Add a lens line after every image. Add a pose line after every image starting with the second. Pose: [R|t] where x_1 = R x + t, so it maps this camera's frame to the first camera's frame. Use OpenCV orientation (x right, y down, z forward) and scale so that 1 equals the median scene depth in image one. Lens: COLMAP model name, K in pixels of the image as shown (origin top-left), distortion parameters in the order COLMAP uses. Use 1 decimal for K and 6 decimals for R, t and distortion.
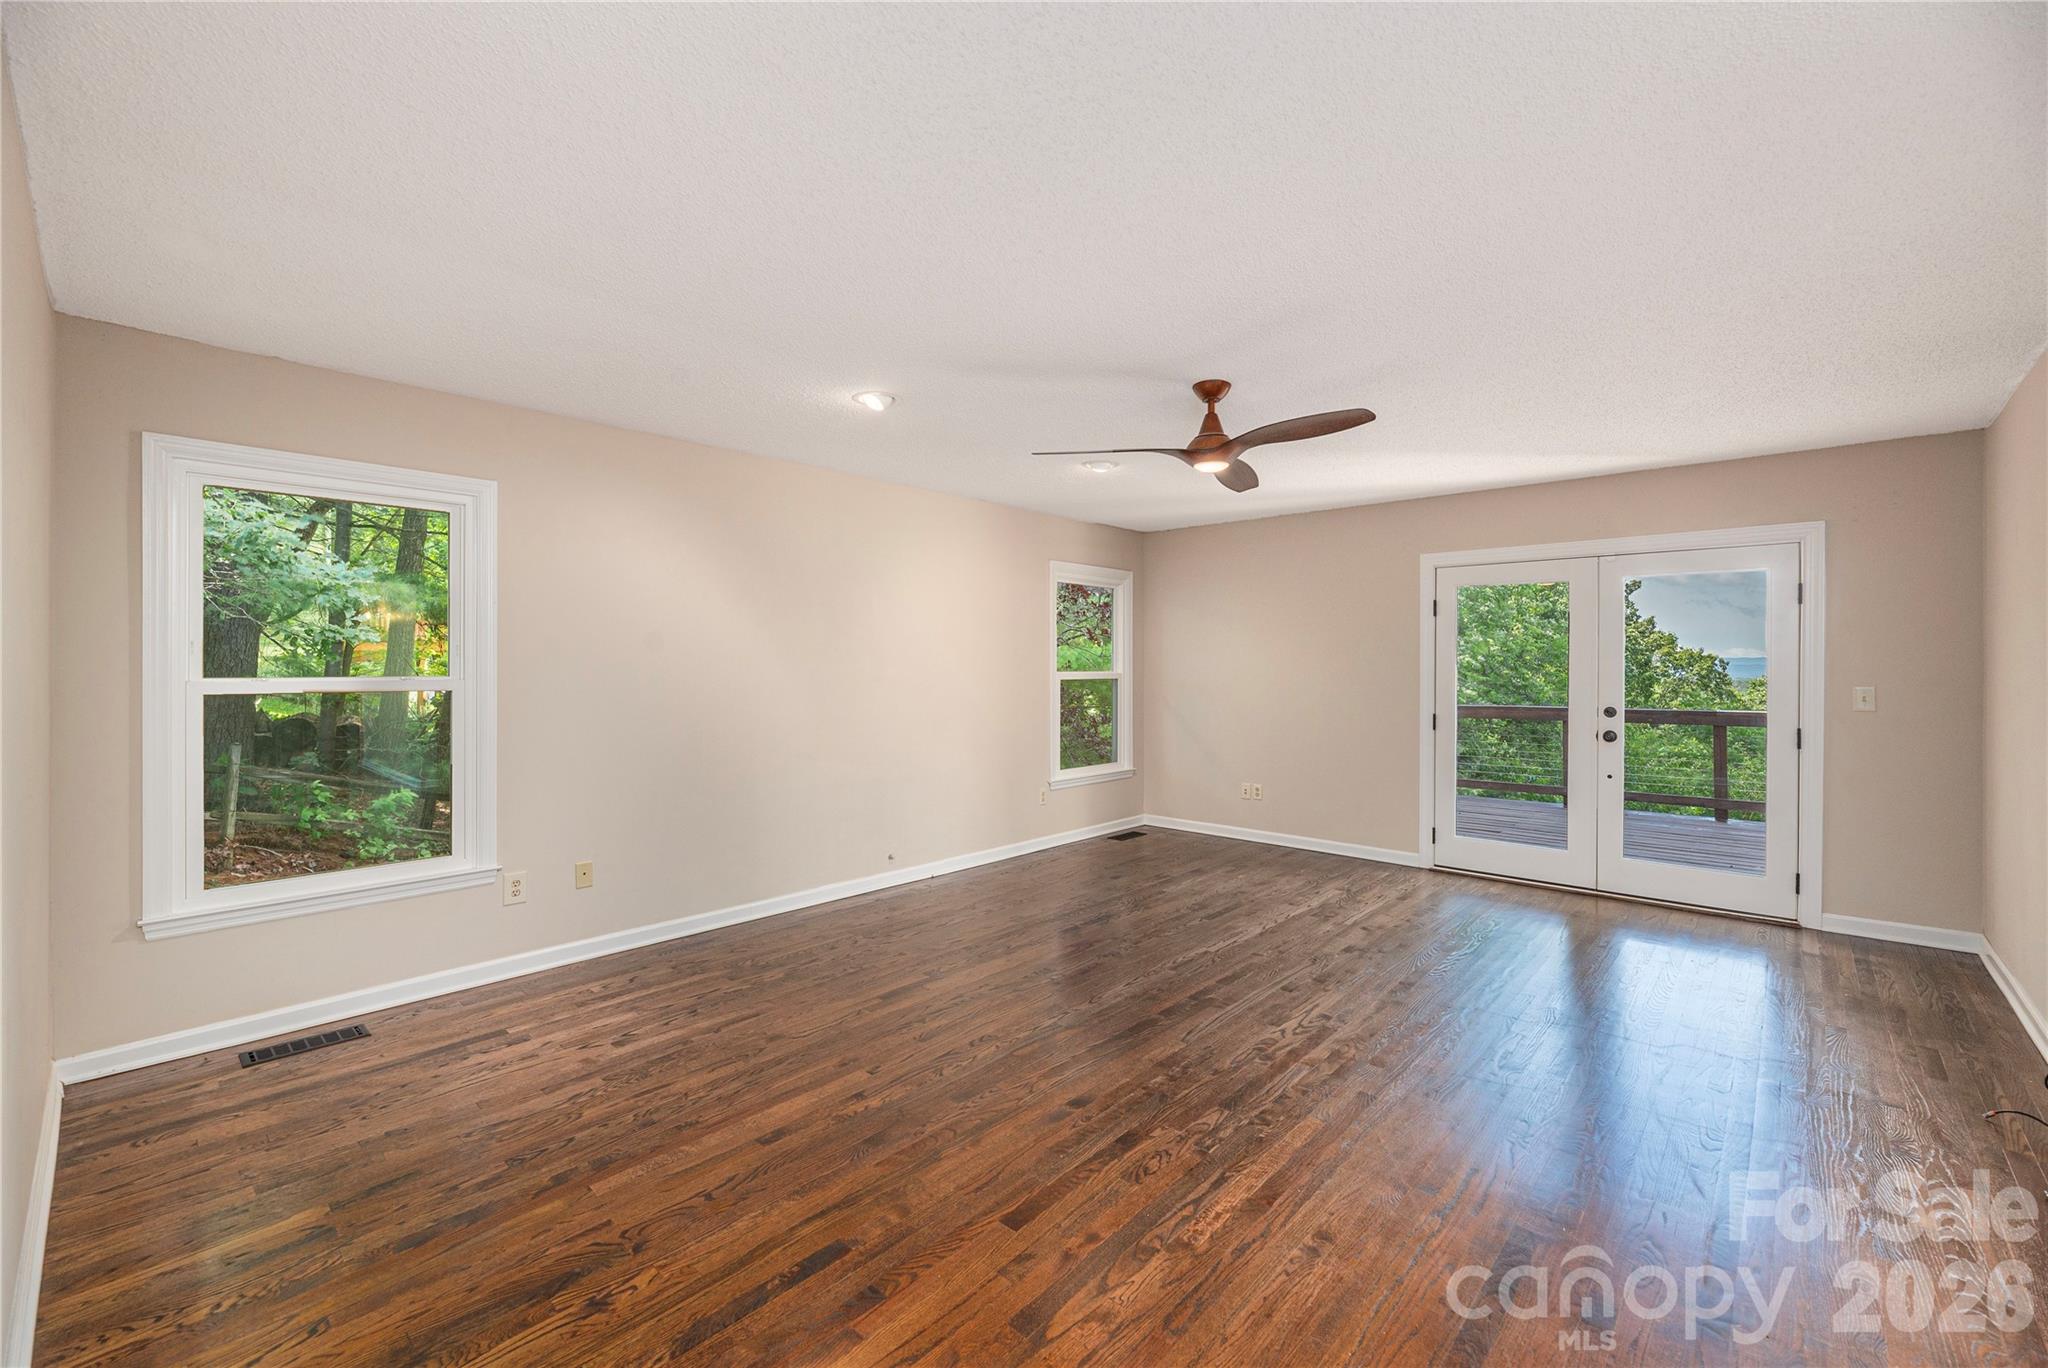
lens RADIAL K [[844.1, 0, 1052.7], [0, 844.1, 680.4], [0, 0, 1]] dist [-0.002307, 0.000128]
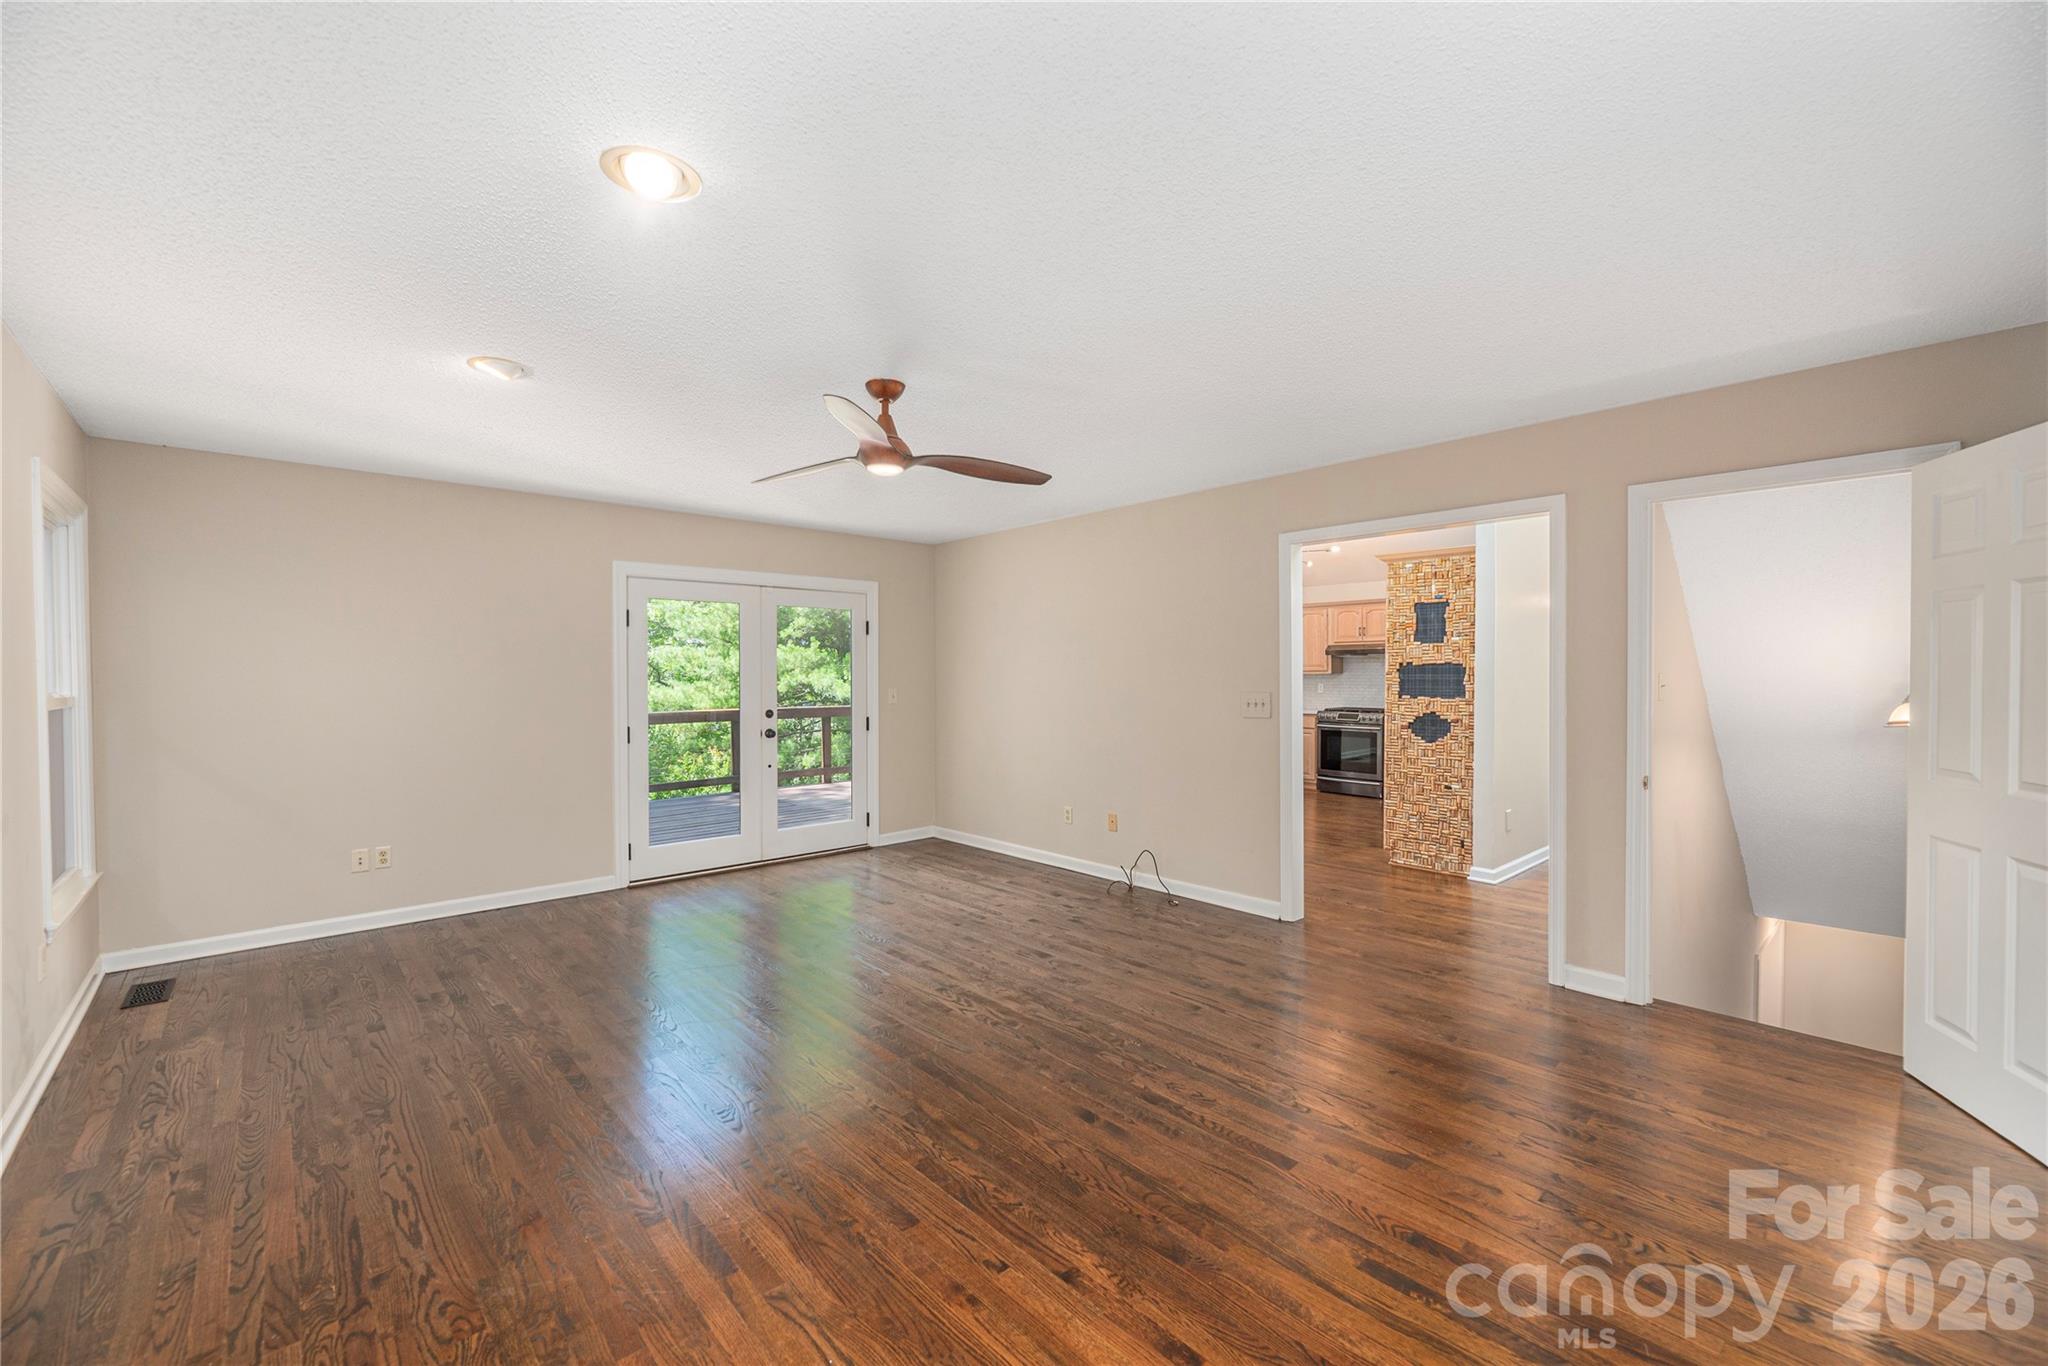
lens RADIAL K [[844.1, 0, 979.4], [0, 844.1, 667.7], [0, 0, 1]] dist [-0.002307, 0.000128]
pose [[0.100646, 0.013456, 0.994831, -0.878029], [0.006186, 0.999881, -0.014151, -0.018017], [-0.994903, 0.007579, 0.100551, 0.910860]]
